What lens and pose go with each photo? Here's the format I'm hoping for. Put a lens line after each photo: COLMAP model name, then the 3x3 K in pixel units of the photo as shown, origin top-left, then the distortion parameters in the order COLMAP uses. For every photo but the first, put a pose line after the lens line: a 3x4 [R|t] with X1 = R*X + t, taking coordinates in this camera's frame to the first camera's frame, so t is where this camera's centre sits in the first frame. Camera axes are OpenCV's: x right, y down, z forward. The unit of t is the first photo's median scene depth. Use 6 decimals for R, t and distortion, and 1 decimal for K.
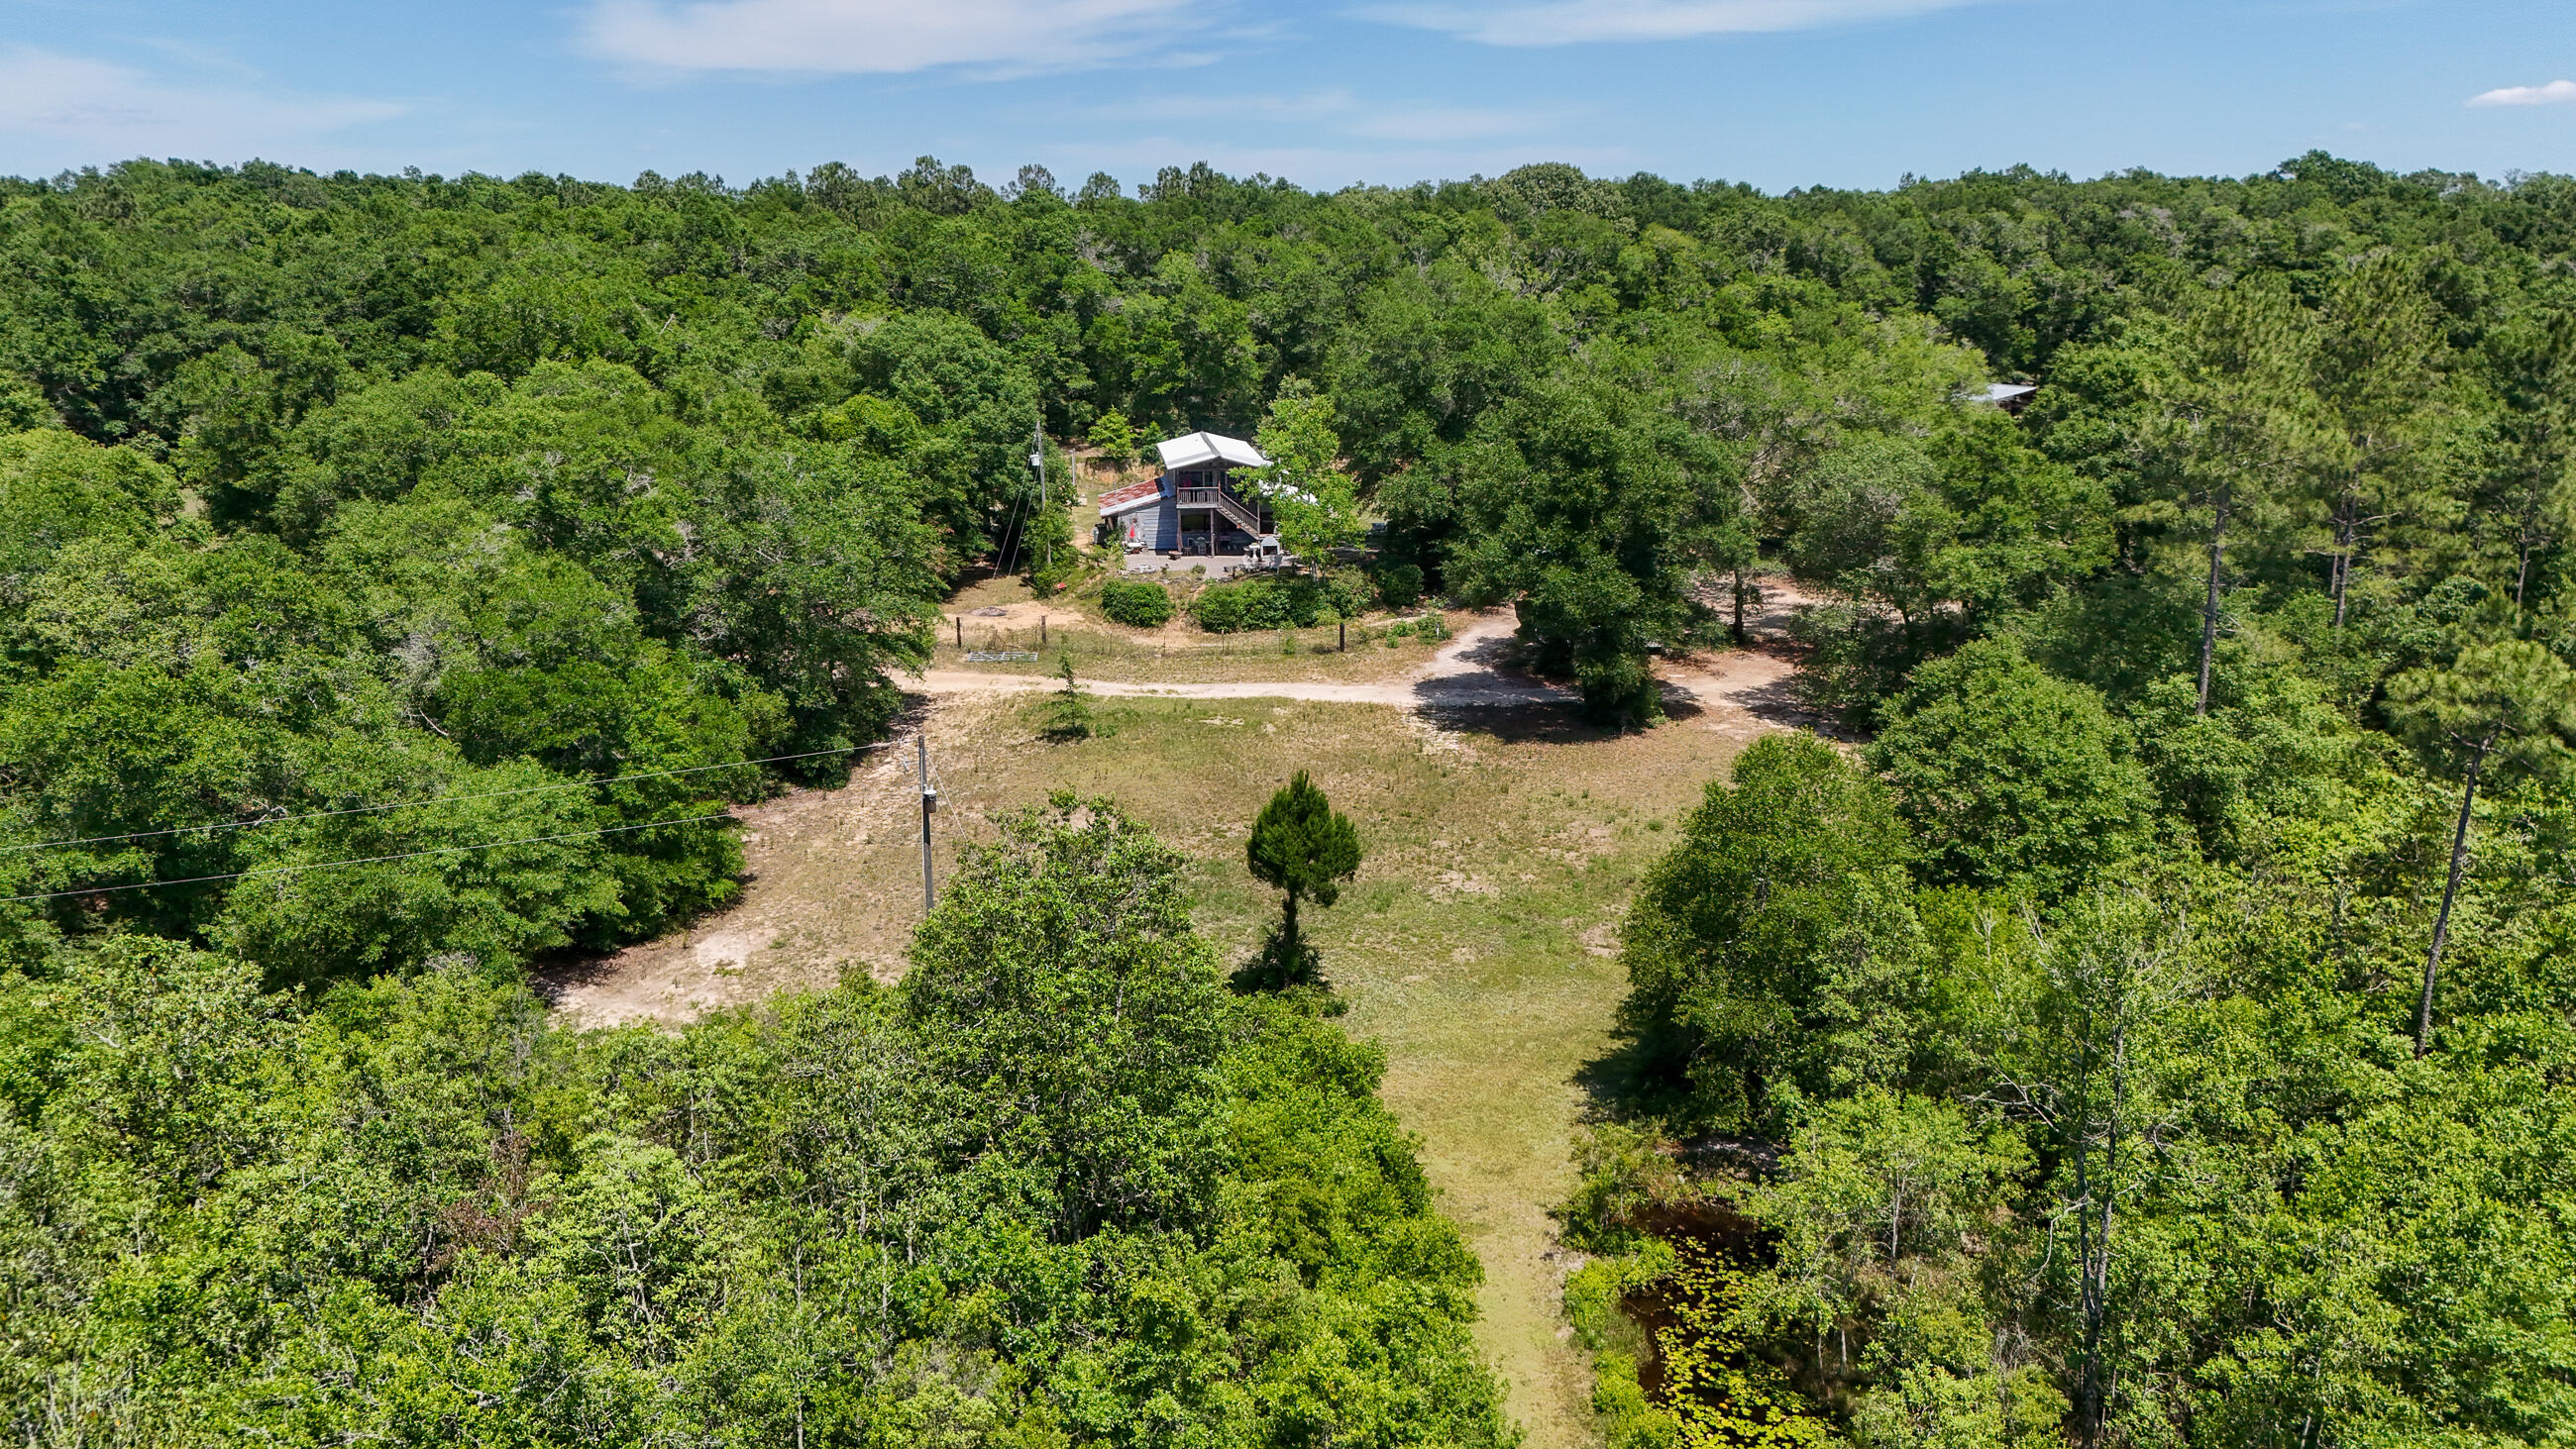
lens RADIAL K [[1930.2, 0, 1282.7], [0, 1930.2, 726.0], [0, 0, 1]] dist [0.026869, -0.001586]
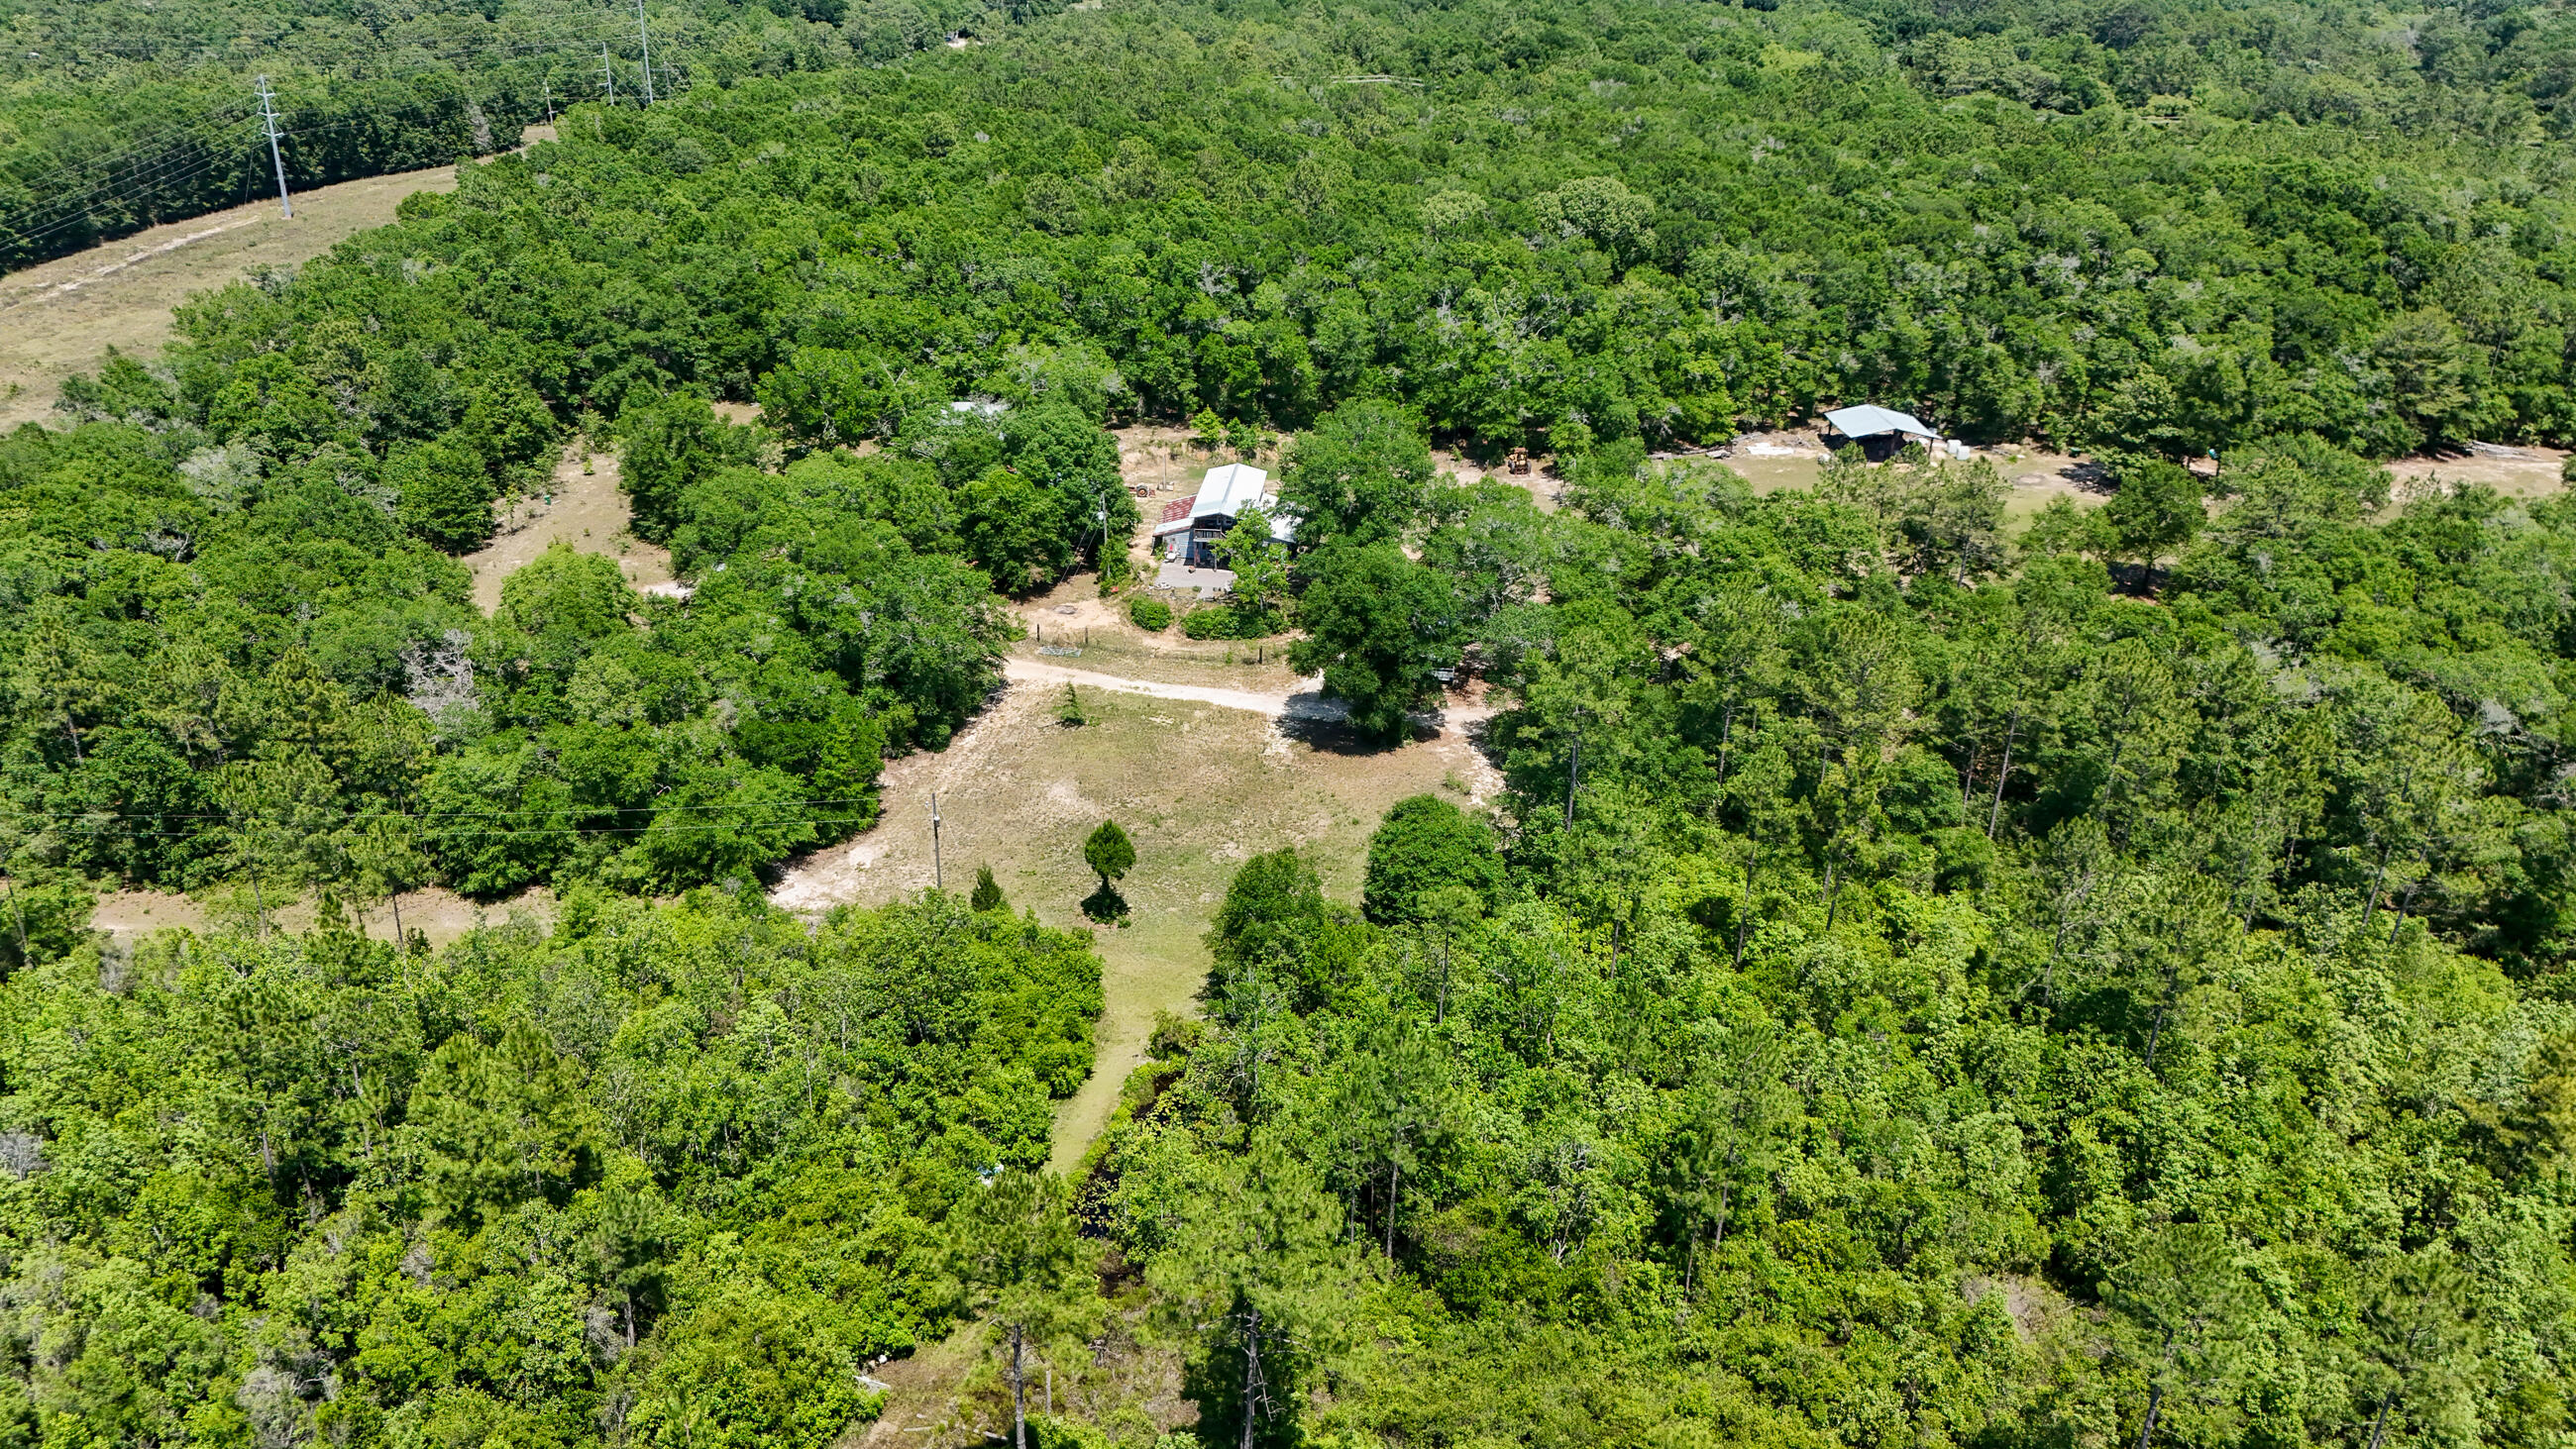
lens RADIAL K [[1930.2, 0, 1291.9], [0, 1930.2, 723.2], [0, 0, 1]] dist [0.026869, -0.001586]
pose [[0.983346, 0.098707, -0.152600, 0.362575], [-0.070319, 0.980902, 0.181346, -0.333996], [0.167586, -0.167596, 0.971507, -0.715403]]
